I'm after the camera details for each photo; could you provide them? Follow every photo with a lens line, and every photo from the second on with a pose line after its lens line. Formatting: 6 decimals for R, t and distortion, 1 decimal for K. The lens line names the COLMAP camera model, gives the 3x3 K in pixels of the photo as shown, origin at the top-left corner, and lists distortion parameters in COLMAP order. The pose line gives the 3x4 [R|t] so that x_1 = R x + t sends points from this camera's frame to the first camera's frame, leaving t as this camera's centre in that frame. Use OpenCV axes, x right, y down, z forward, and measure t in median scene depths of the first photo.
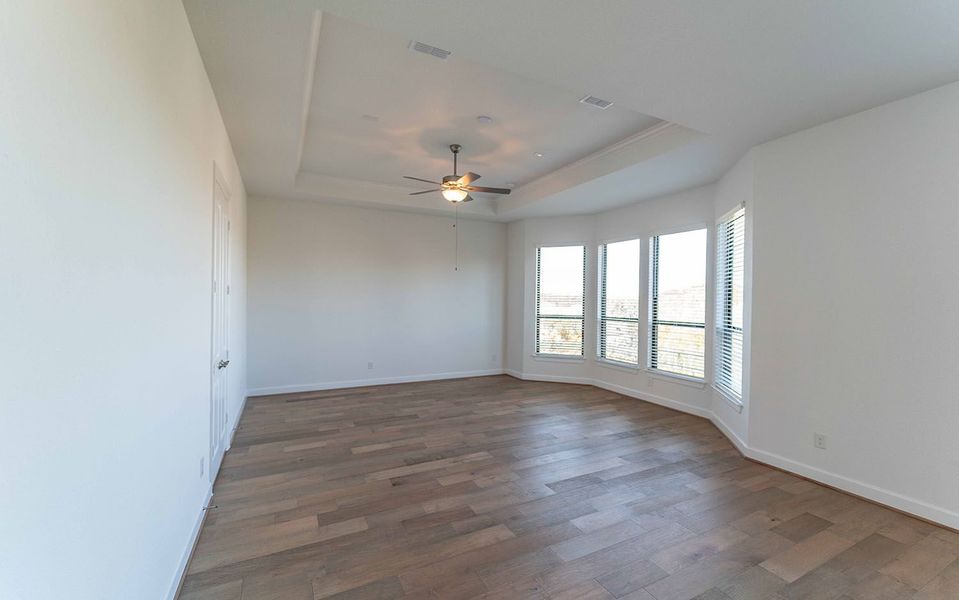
lens RADIAL K [[389.9, 0, 477.1], [0, 389.9, 280.9], [0, 0, 1]] dist [0.001055, 0.000064]
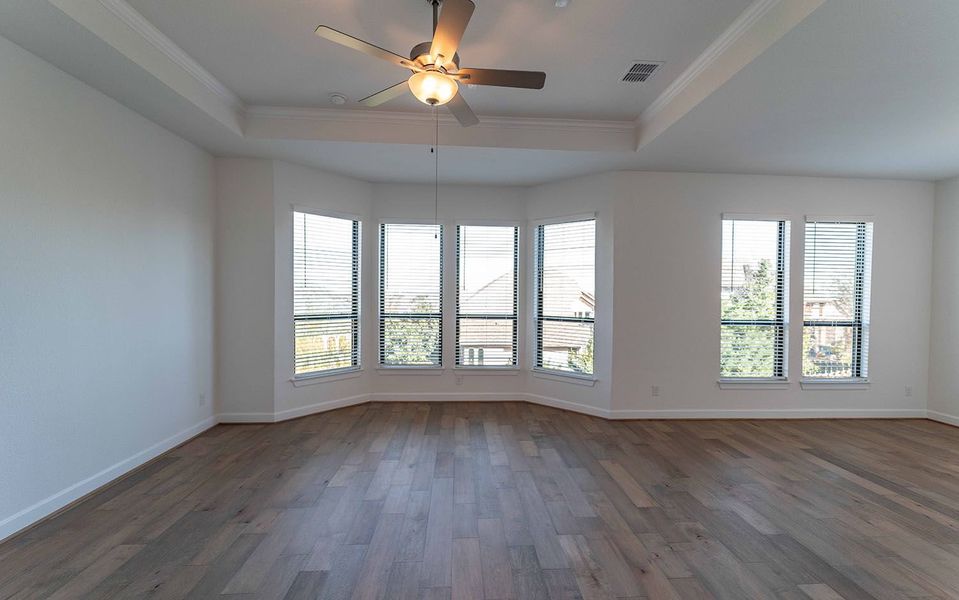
lens RADIAL K [[389.7, 0, 484.1], [0, 389.7, 301.0], [0, 0, 1]] dist [0.001250, -0.000082]
pose [[0.382724, -0.024955, 0.923526, -0.440779], [-0.054036, 0.997319, 0.049342, 0.019889], [-0.922281, -0.068788, 0.380349, 0.652850]]
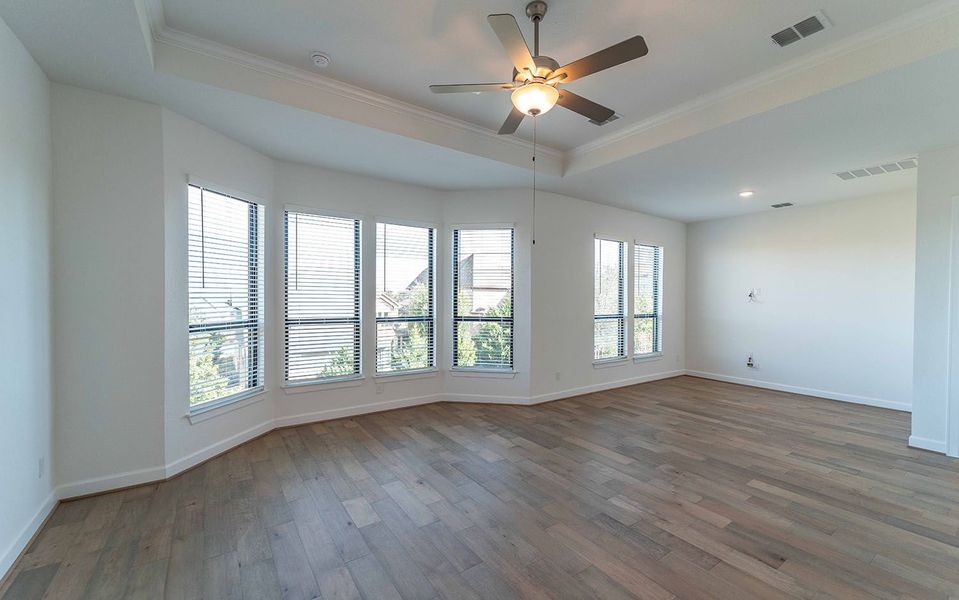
lens RADIAL K [[388.8, 0, 479.3], [0, 388.8, 302.0], [0, 0, 1]] dist [0.000341, -0.000335]
pose [[-0.150695, -0.027858, 0.988188, -0.493598], [-0.061580, 0.997926, 0.018742, 0.037815], [-0.986660, -0.058028, -0.152098, 1.008978]]
